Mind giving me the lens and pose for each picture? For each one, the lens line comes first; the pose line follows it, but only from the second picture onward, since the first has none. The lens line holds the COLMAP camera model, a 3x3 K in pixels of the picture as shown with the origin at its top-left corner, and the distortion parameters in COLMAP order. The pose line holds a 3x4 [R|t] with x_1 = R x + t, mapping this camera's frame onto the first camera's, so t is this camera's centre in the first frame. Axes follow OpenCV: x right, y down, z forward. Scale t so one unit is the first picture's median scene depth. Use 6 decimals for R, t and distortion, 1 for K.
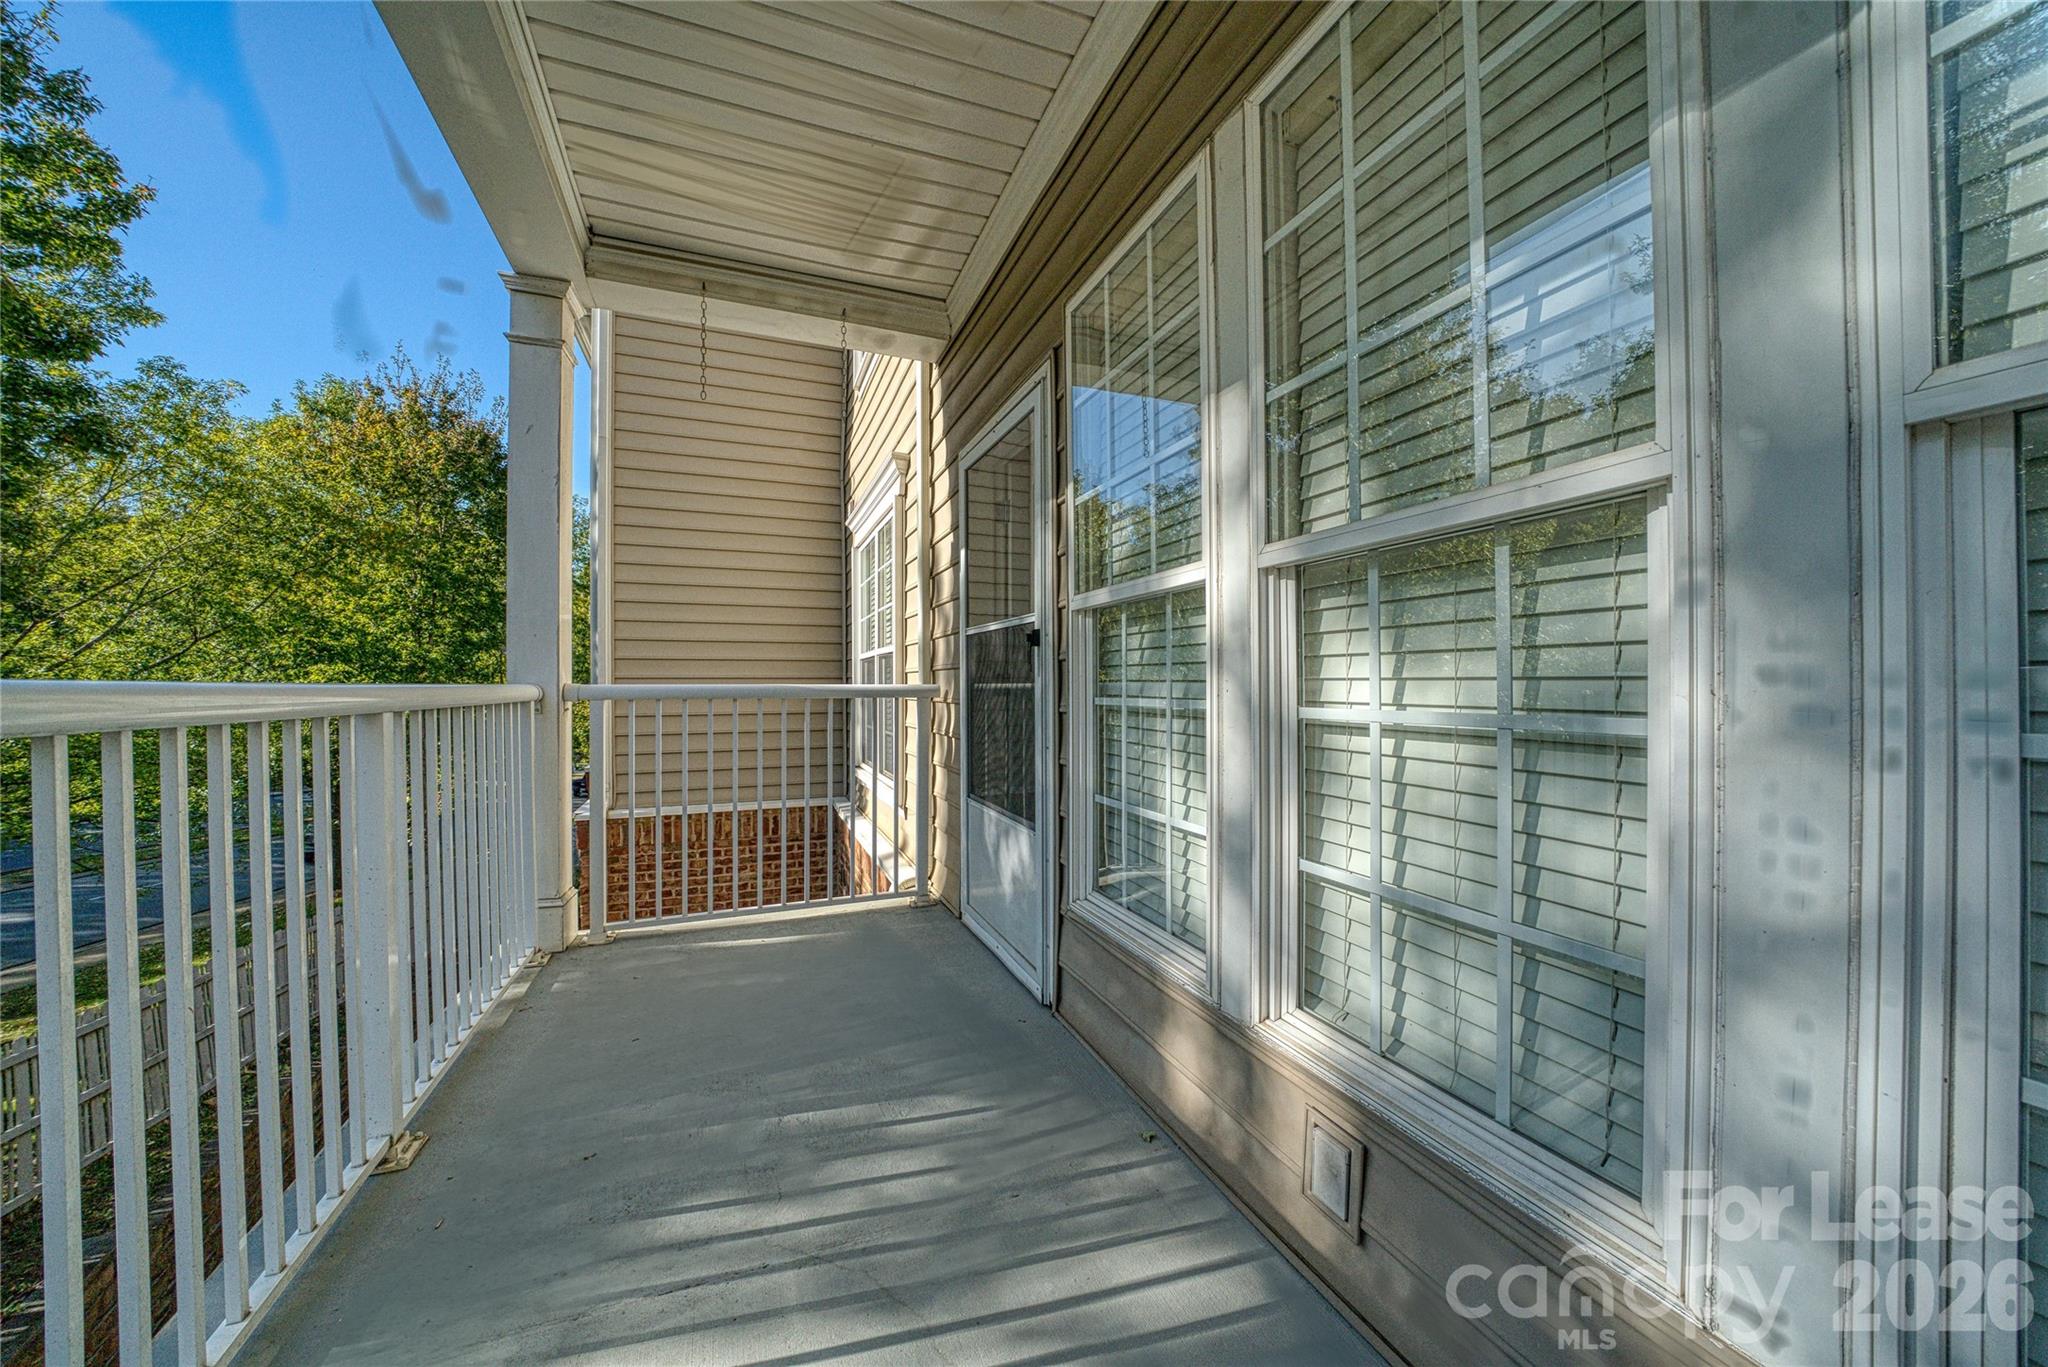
lens RADIAL K [[738.3, 0, 1022.9], [0, 738.3, 686.2], [0, 0, 1]] dist [-0.010800, 0.001878]
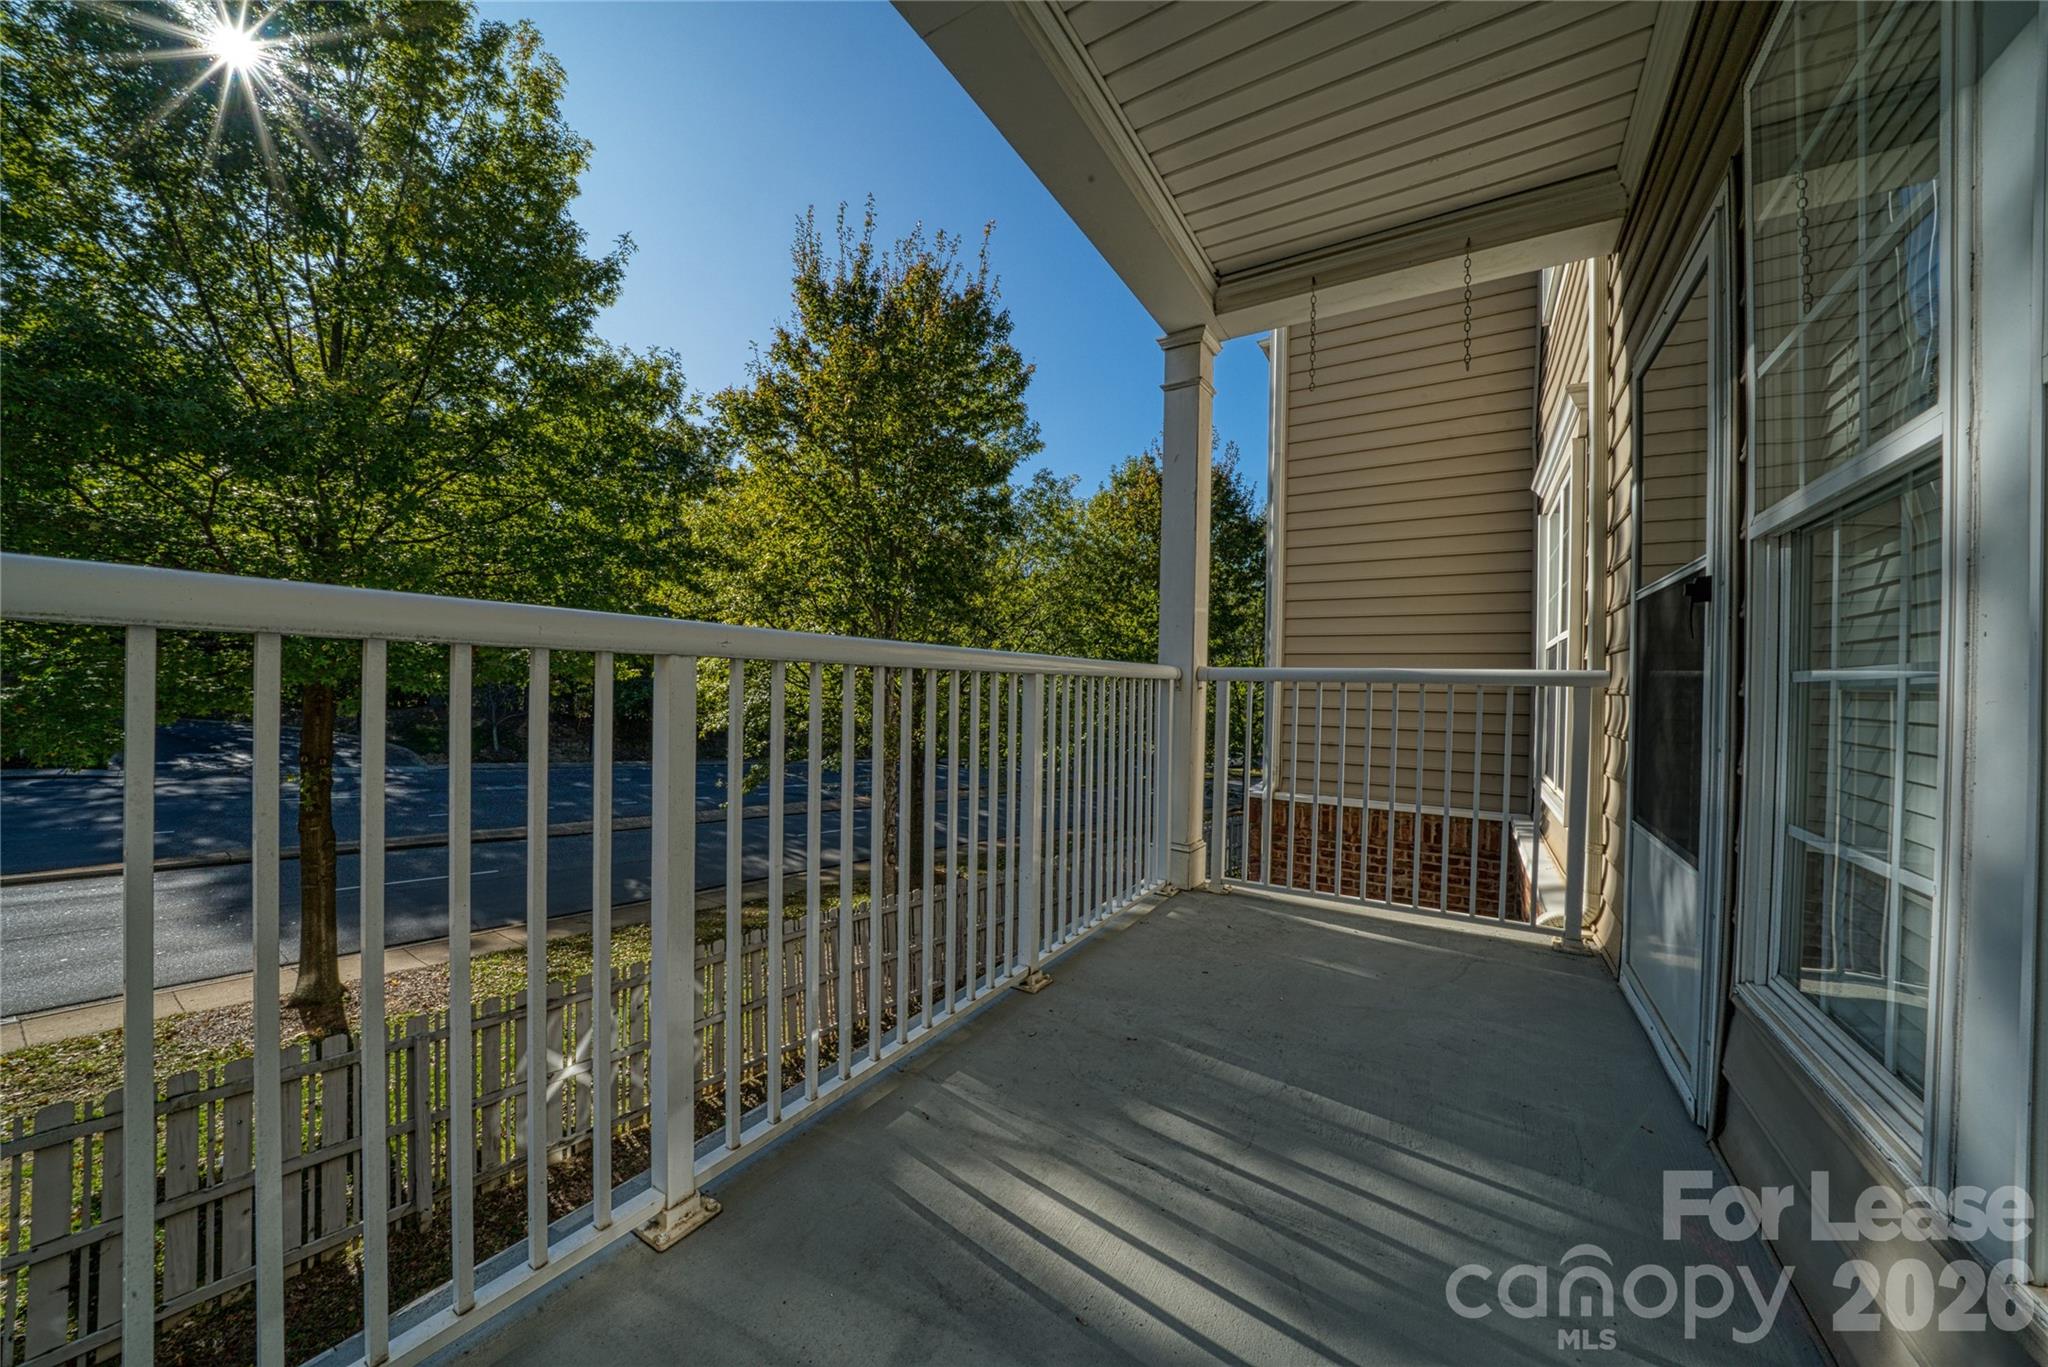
lens RADIAL K [[738.3, 0, 1022.9], [0, 738.3, 686.2], [0, 0, 1]] dist [-0.010800, 0.001878]
pose [[0.585102, 0.015741, -0.810807, 0.121814], [-0.029495, 0.999563, -0.001878, 0.027900], [0.810423, 0.025013, 0.585310, 0.053849]]
